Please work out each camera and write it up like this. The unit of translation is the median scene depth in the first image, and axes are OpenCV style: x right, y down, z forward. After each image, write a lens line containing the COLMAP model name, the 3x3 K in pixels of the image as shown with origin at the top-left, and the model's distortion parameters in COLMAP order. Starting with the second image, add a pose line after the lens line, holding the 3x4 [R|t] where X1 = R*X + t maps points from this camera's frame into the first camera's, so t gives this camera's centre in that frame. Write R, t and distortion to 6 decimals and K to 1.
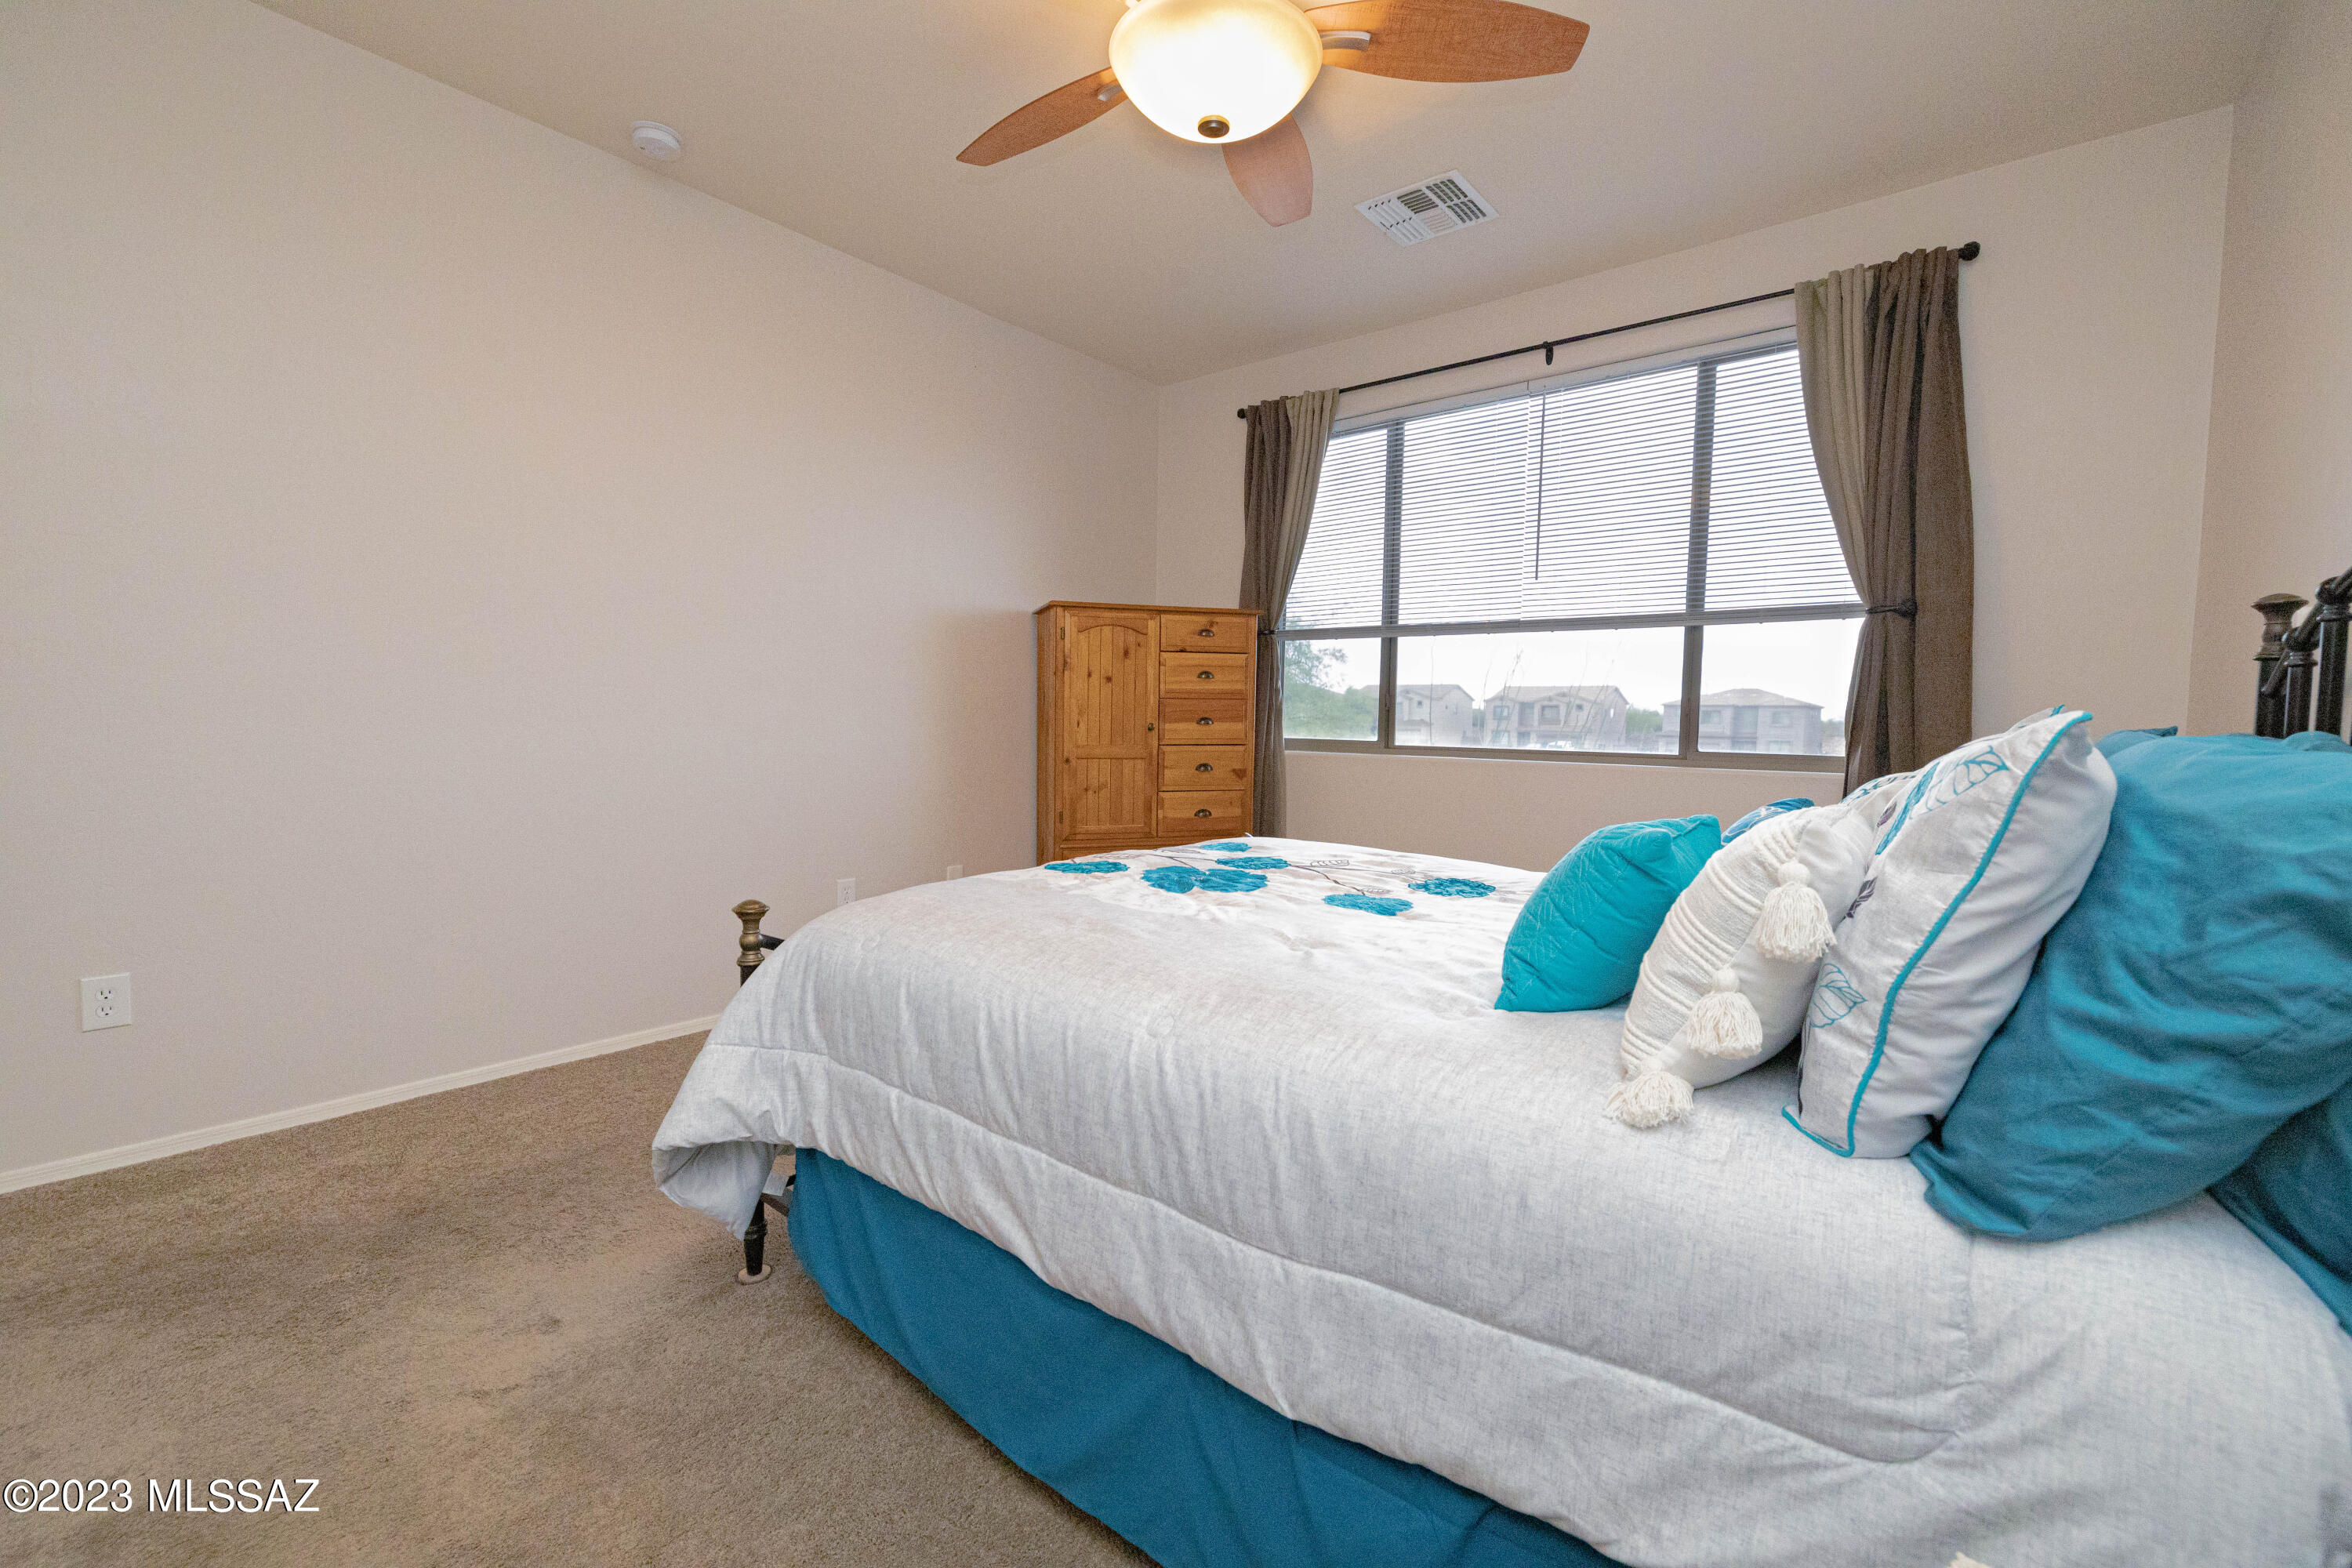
lens RADIAL K [[941.1, 0, 1189.5], [0, 941.1, 779.1], [0, 0, 1]] dist [0.095417, 0.000050]
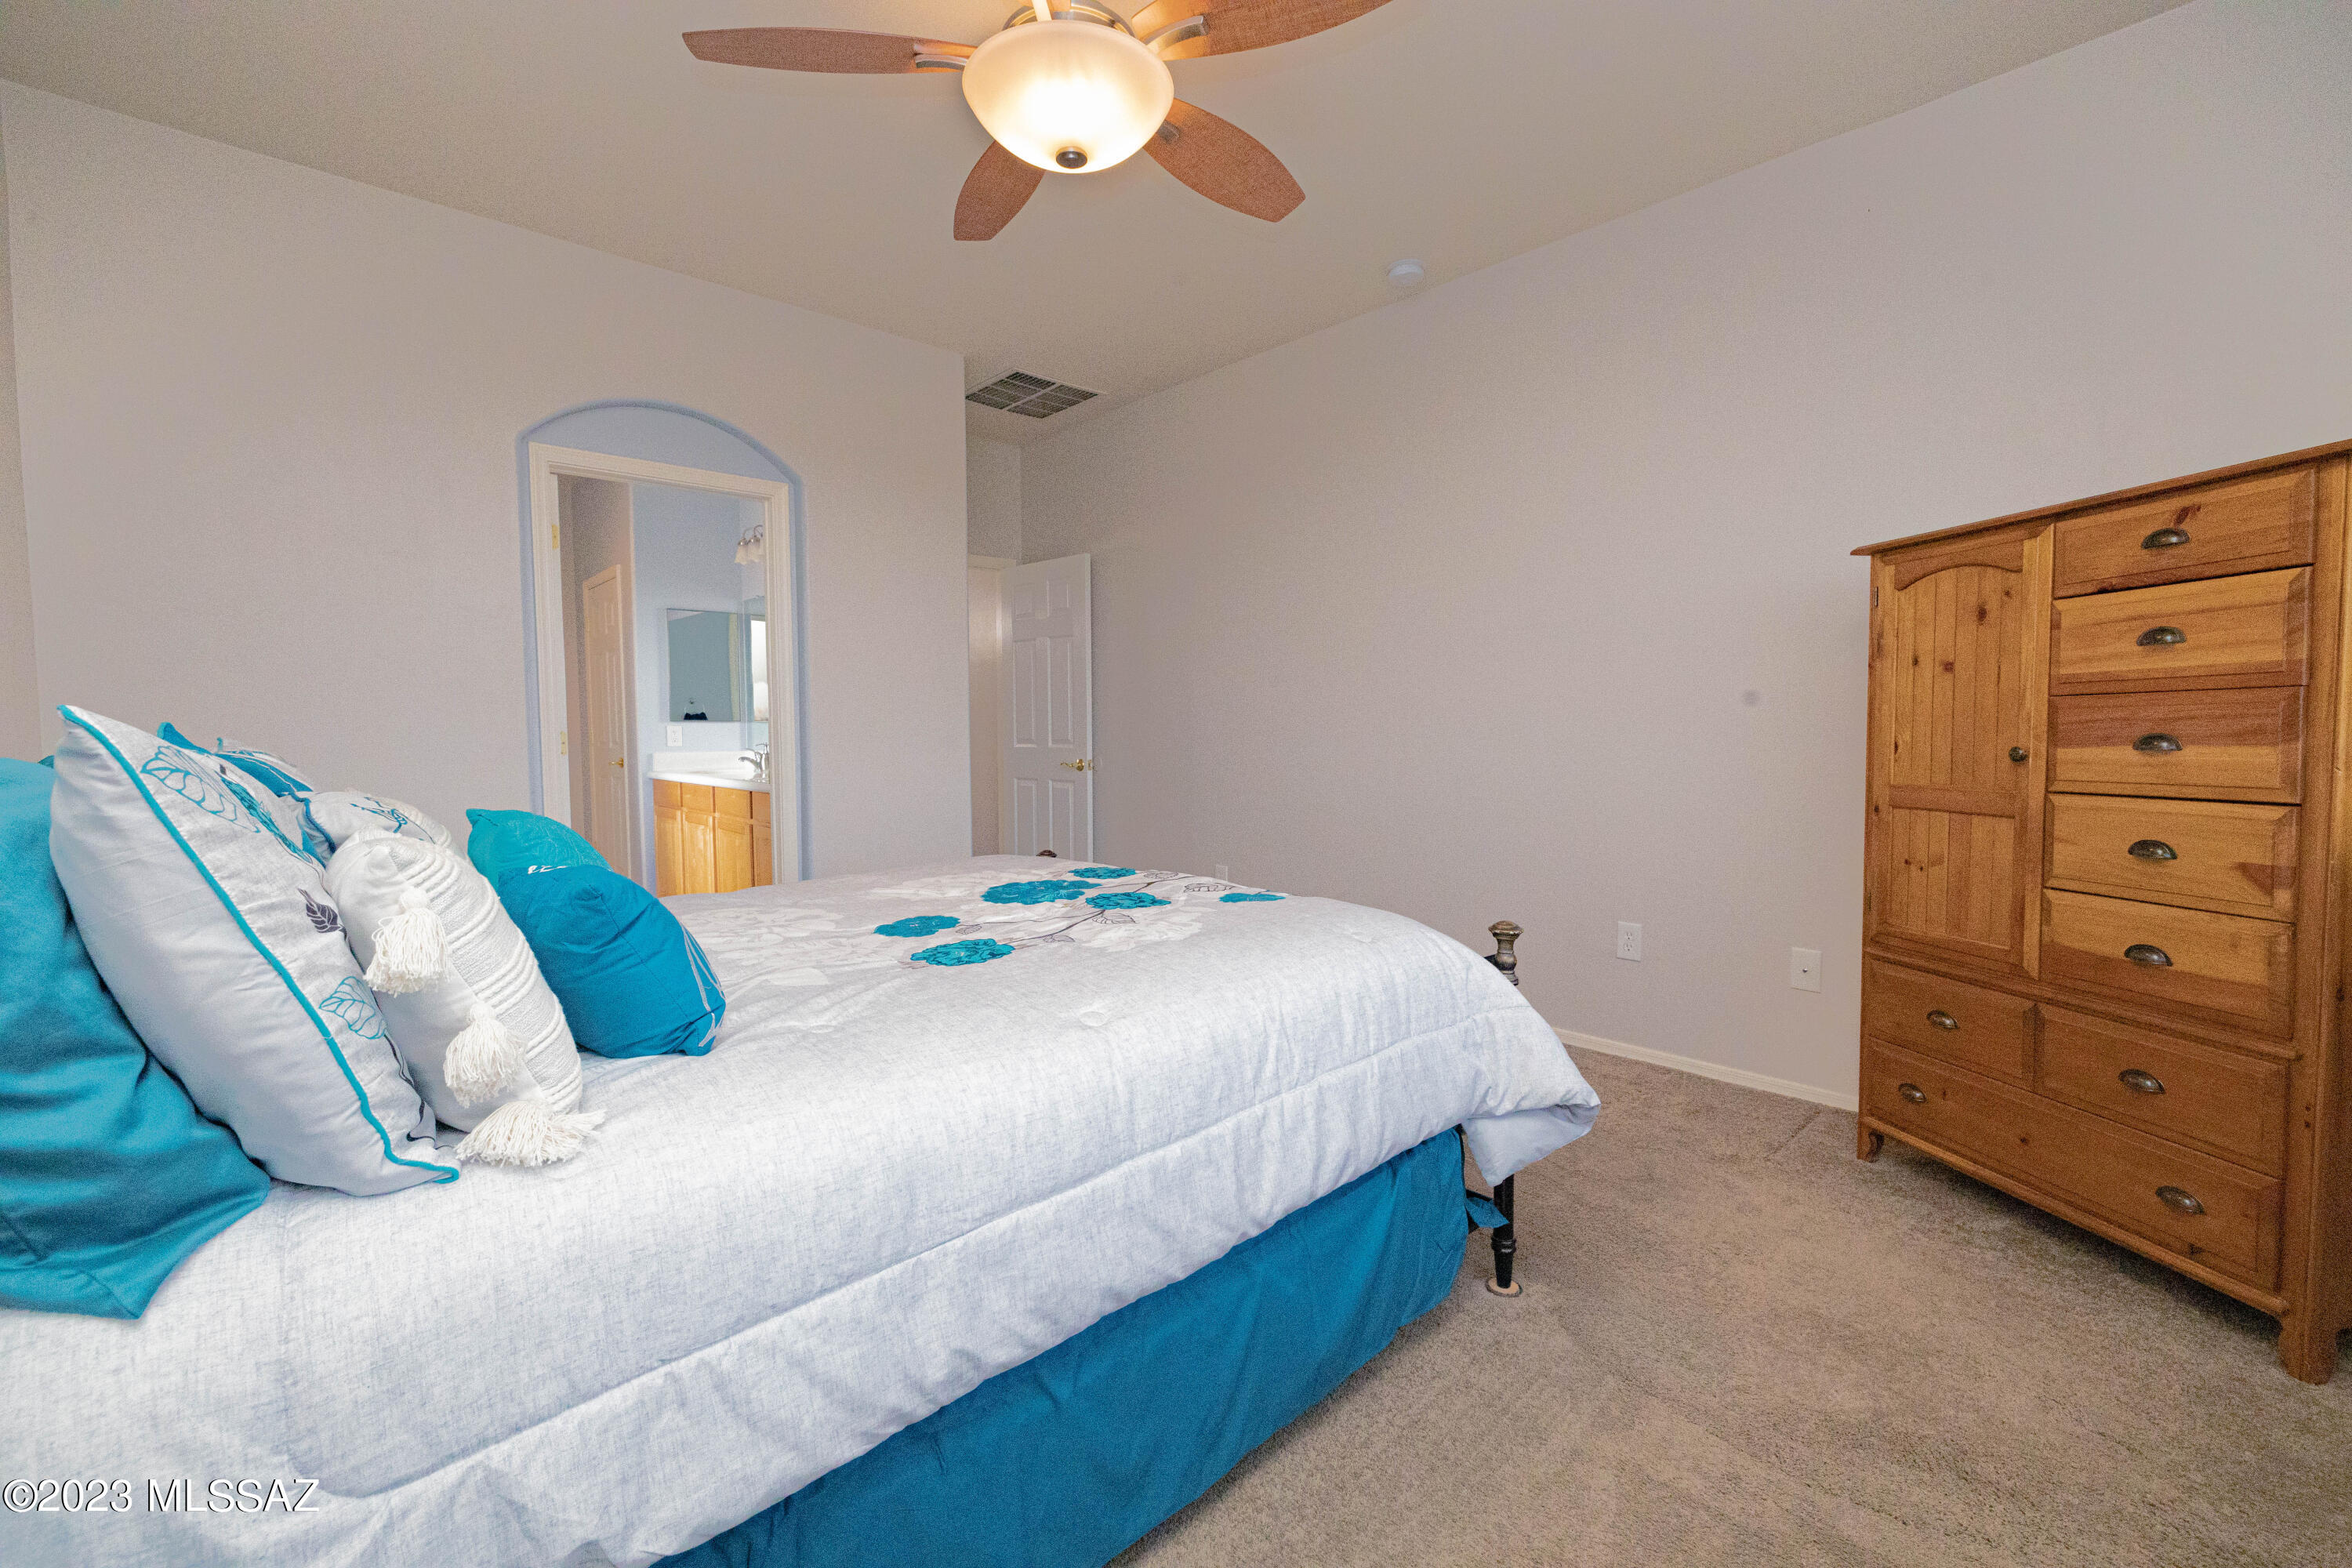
lens RADIAL K [[994.0, 0, 1176.0], [0, 994.0, 784.0], [0, 0, 1]] dist [-0.001558, -0.000746]
pose [[-0.077483, 0.040122, -0.996186, 0.510855], [-0.058538, 0.997283, 0.044719, -0.037357], [0.995274, 0.061780, -0.074923, 0.592028]]
